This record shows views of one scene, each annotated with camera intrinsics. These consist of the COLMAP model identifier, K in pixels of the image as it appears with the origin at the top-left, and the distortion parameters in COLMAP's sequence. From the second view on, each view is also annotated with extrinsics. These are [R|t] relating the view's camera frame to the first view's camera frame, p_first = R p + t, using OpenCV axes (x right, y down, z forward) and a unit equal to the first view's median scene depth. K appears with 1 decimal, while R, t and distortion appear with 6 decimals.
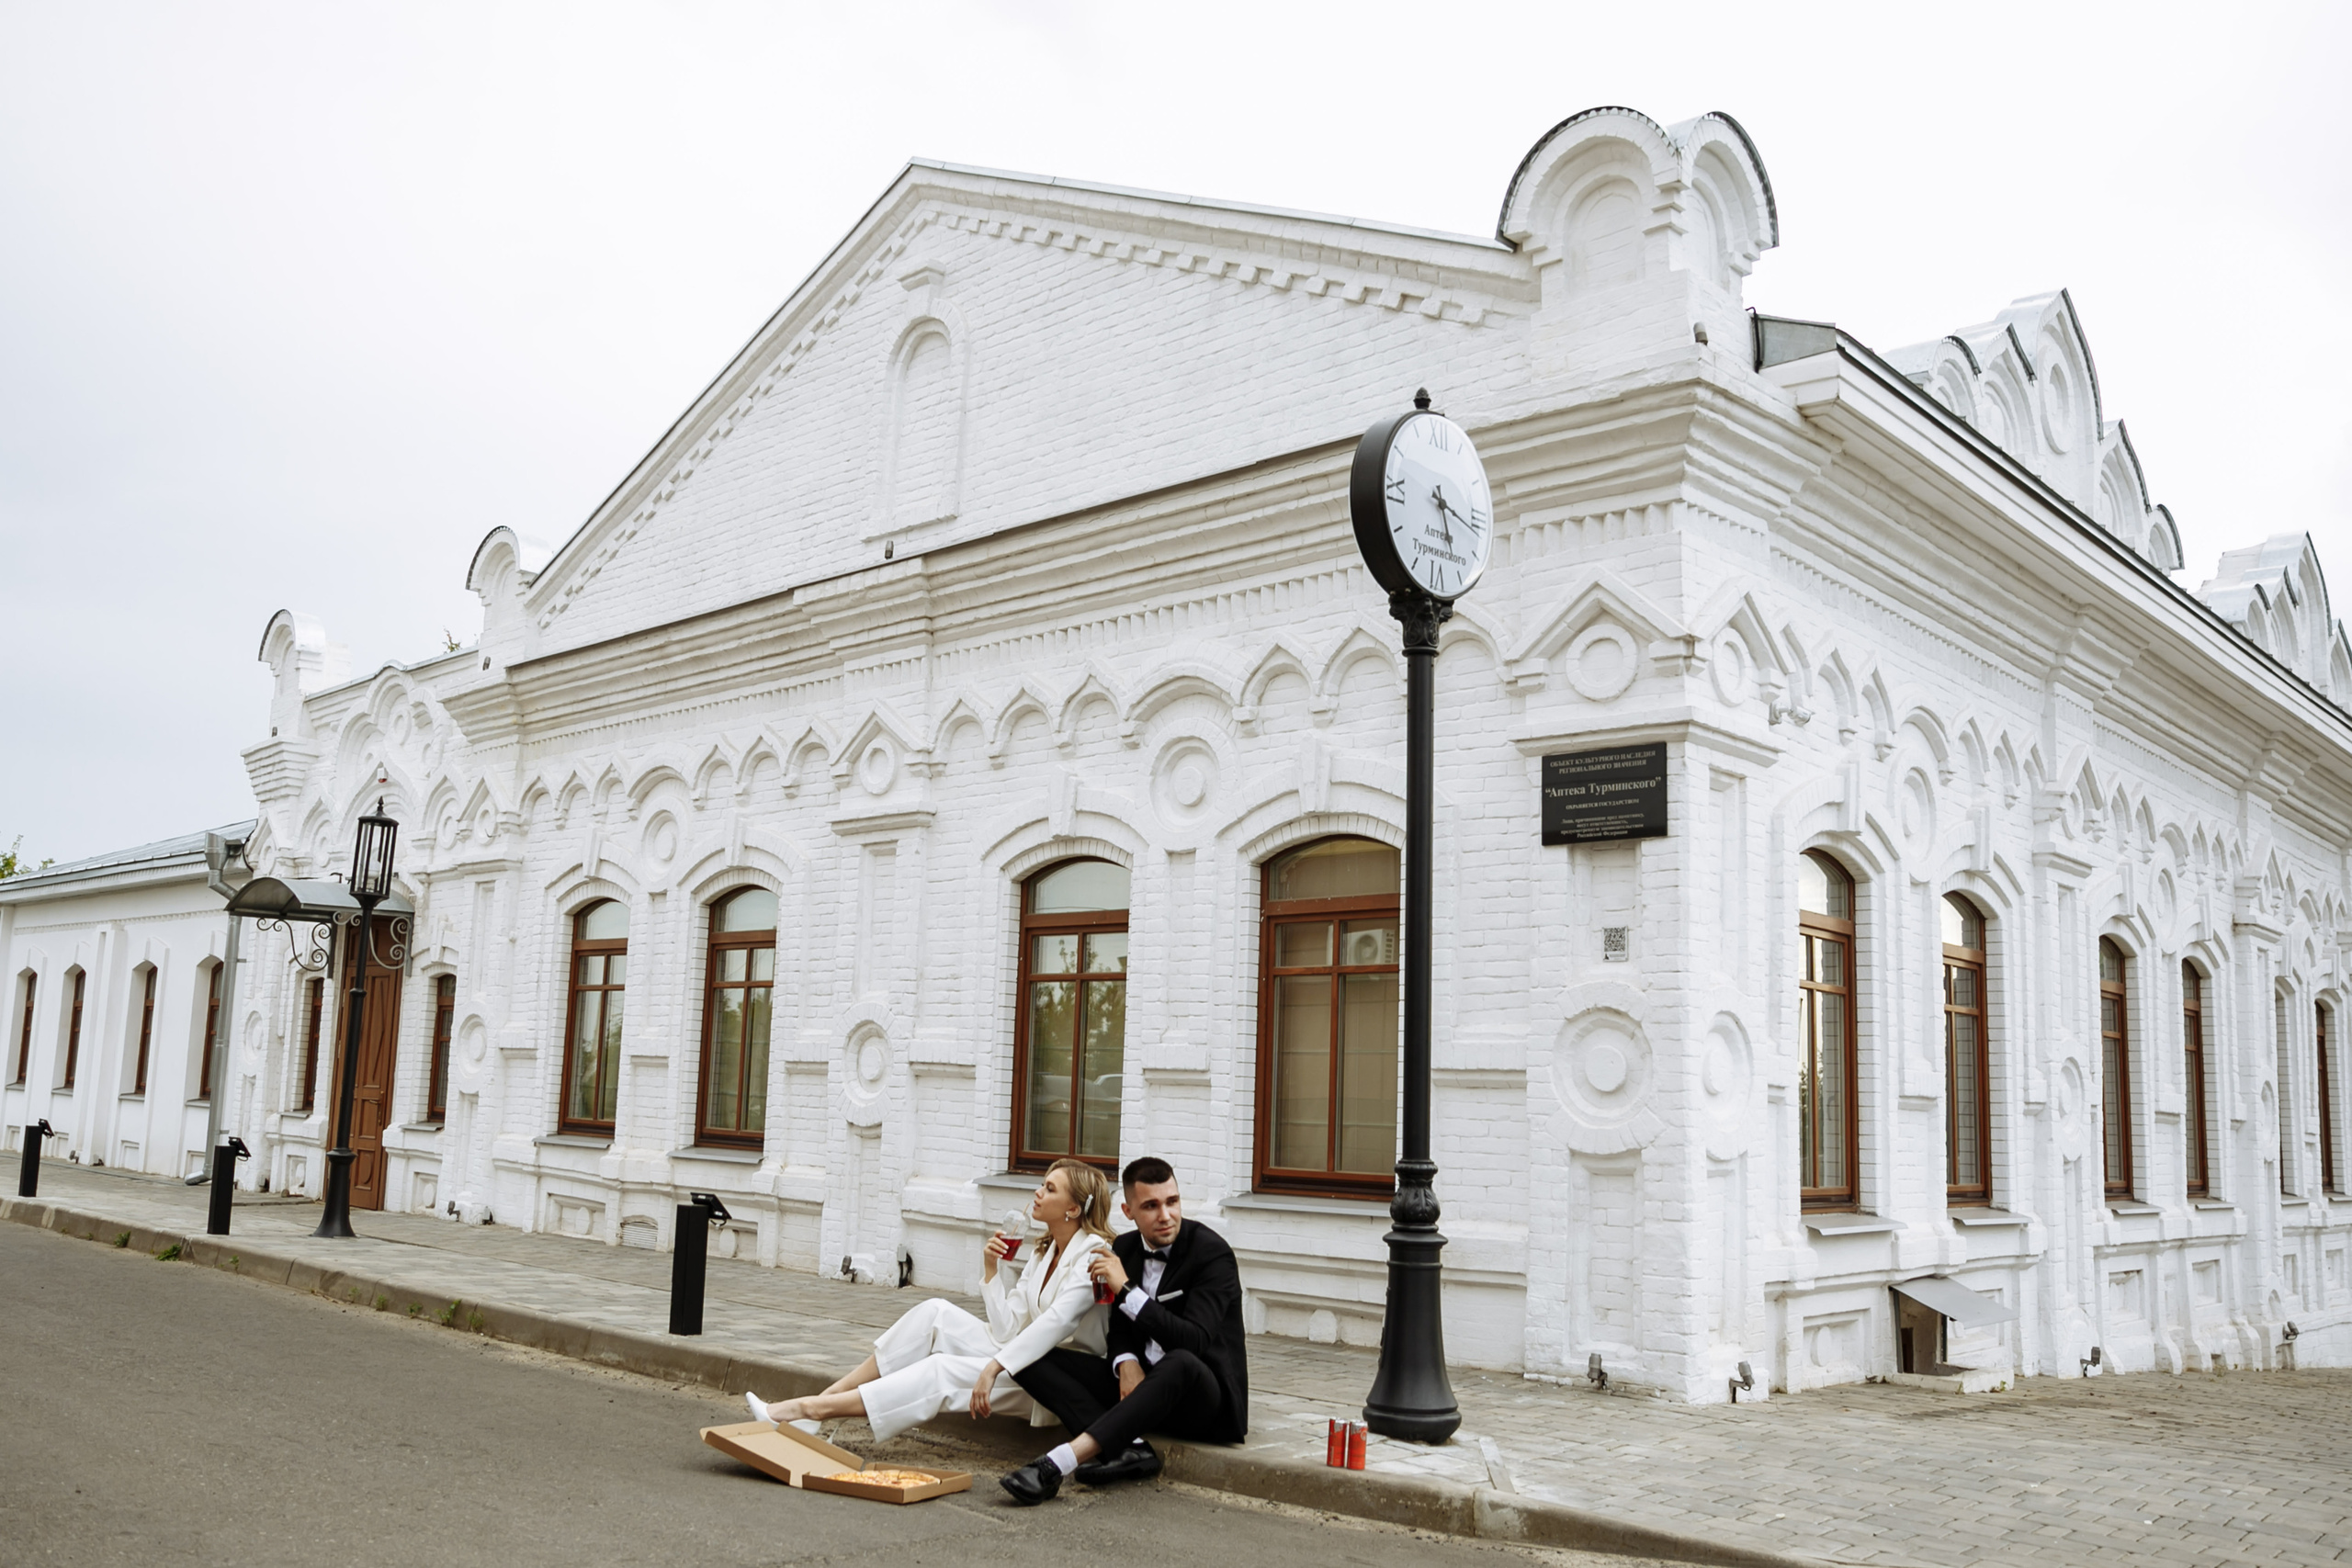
lens RADIAL K [[1997.4, 0, 1054.5], [0, 1997.4, 792.9], [0, 0, 1]] dist [-0.123924, 0.142241]
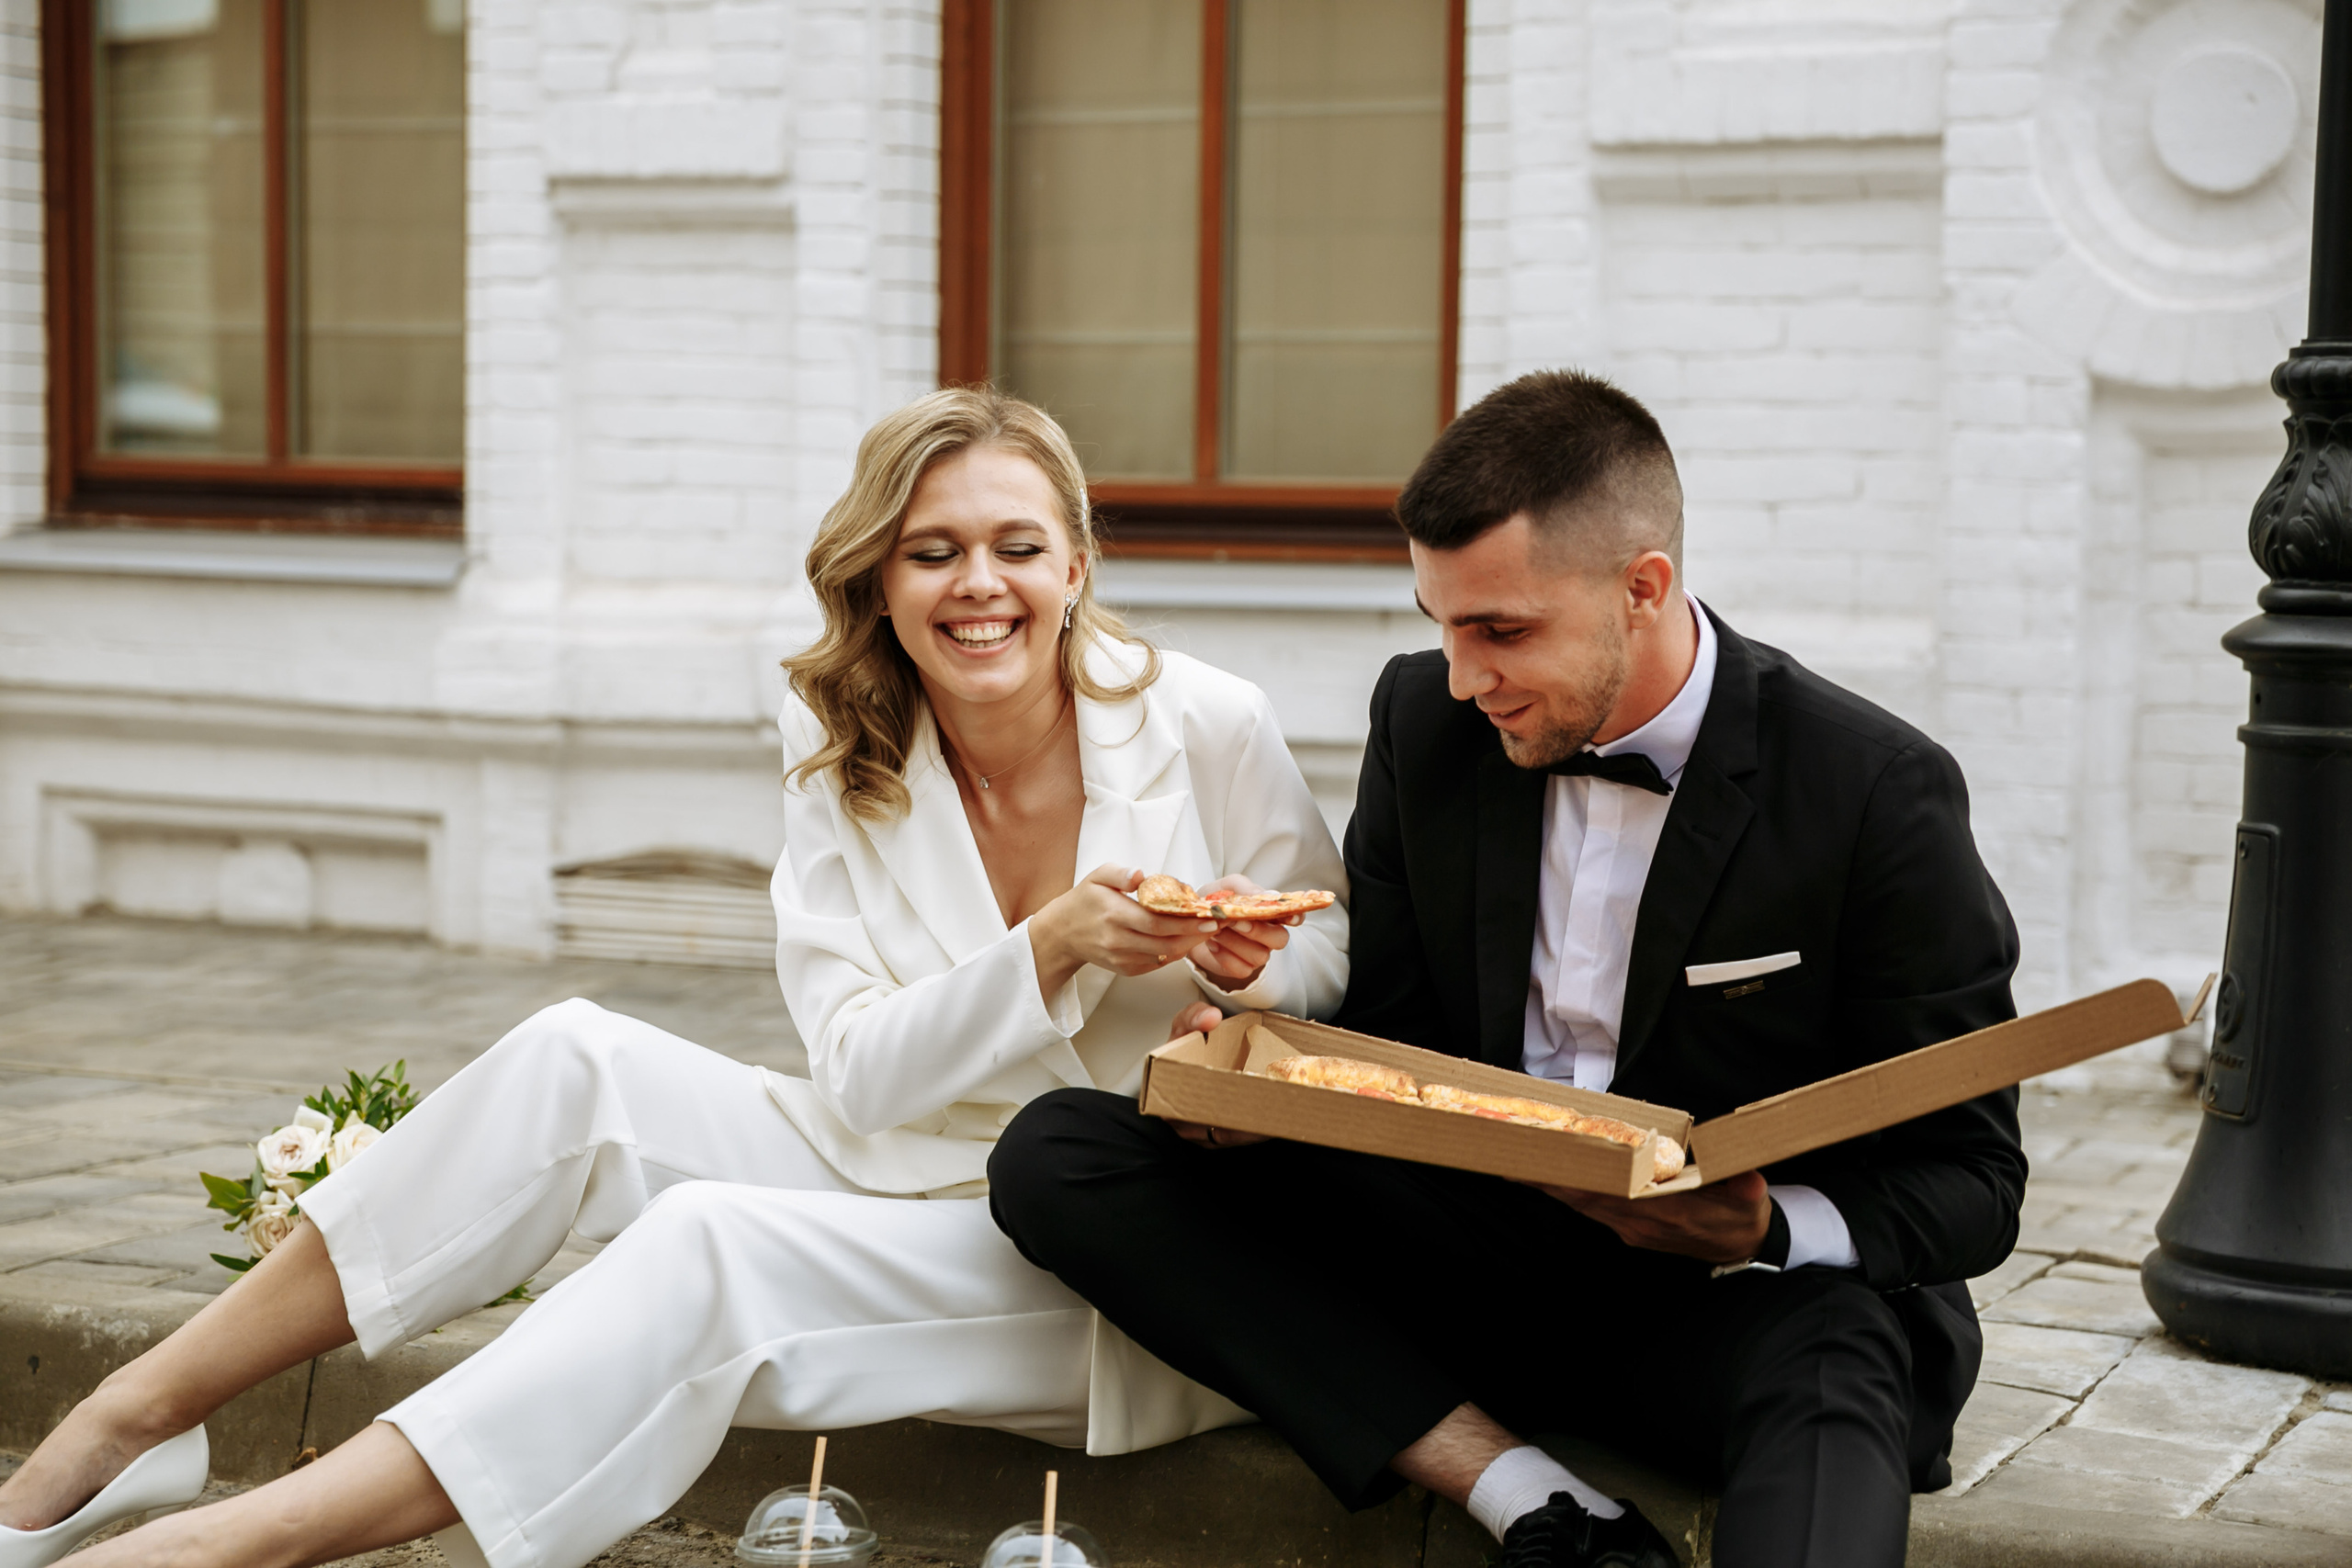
lens RADIAL K [[4251.1, 0, 1107.0], [0, 4251.1, 779.0], [0, 0, 1]] dist [0.225855, -0.025226]
pose [[0.937552, -0.049602, 0.344290, -0.104379], [-0.032419, 0.973012, 0.228465, 0.068908], [-0.346331, -0.225360, 0.910642, 0.311061]]
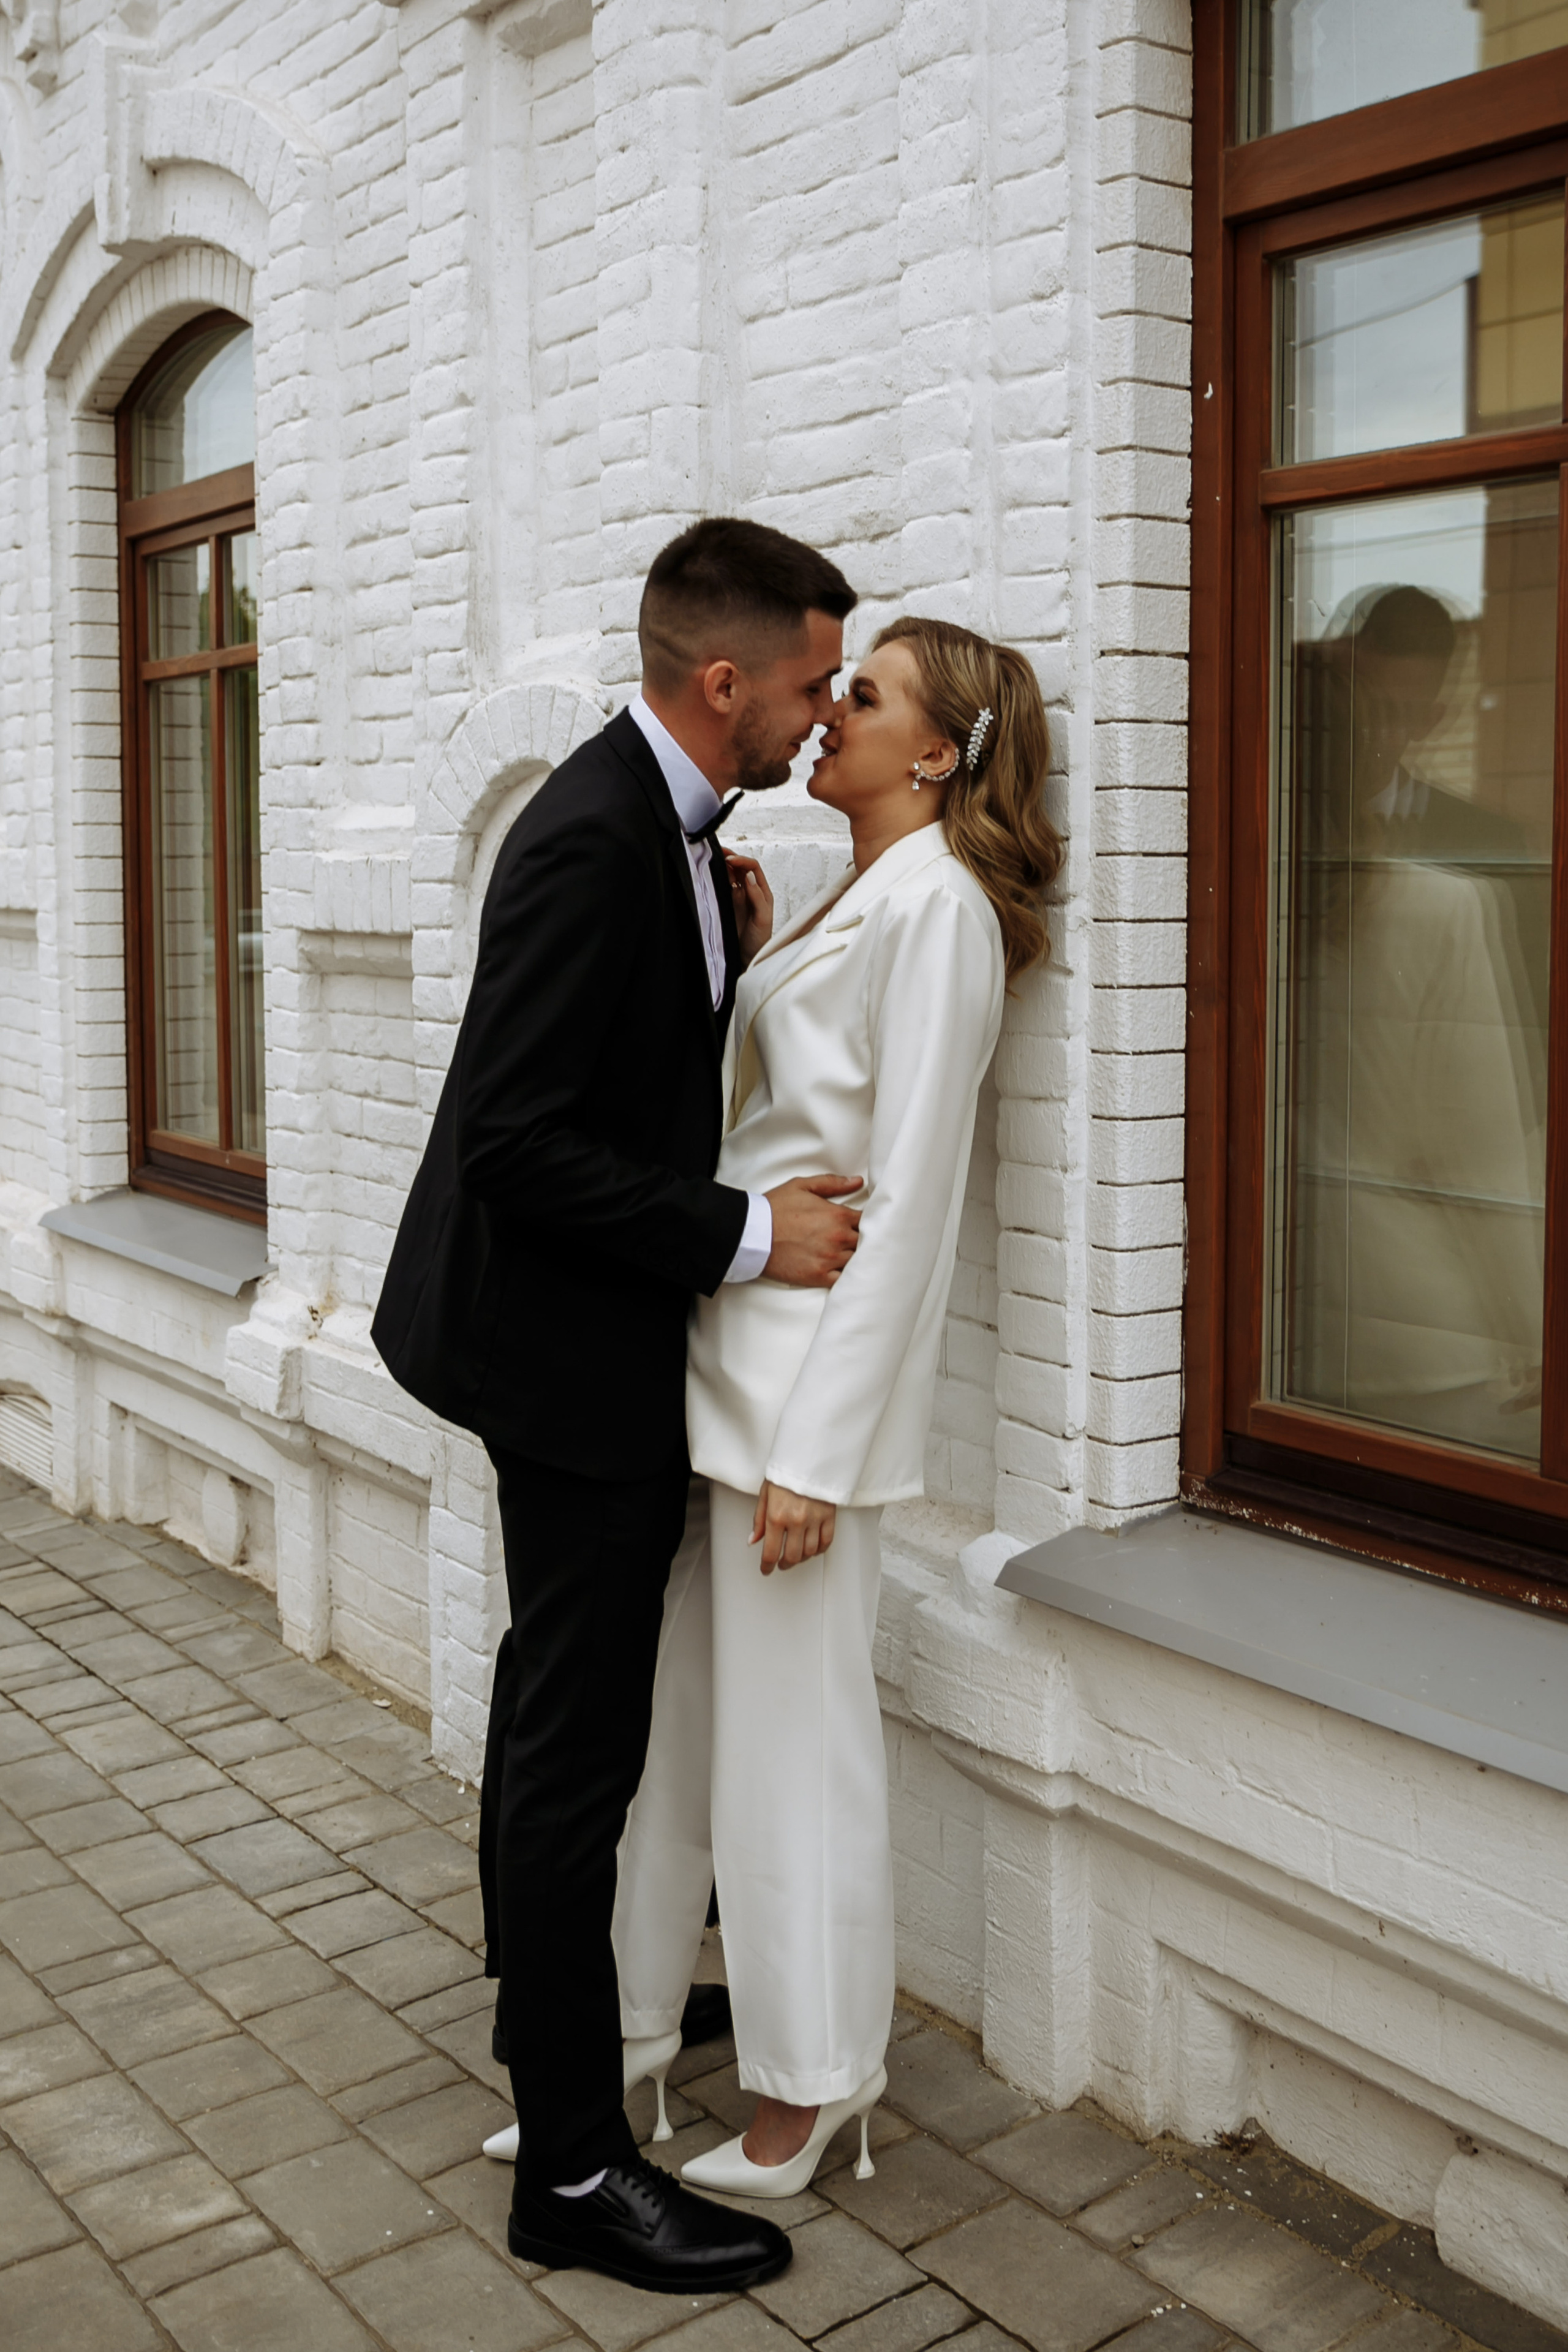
lens RADIAL K [[2330.4, 0, 825.5], [0, 2330.4, 1033.2], [0, 0, 1]] dist [-0.075598, 0.114969]
pose [[0.990872, -0.035741, -0.129982, -0.026880], [0.065040, 0.971315, 0.228731, 0.091797], [0.118078, -0.235097, 0.964773, 0.792420]]
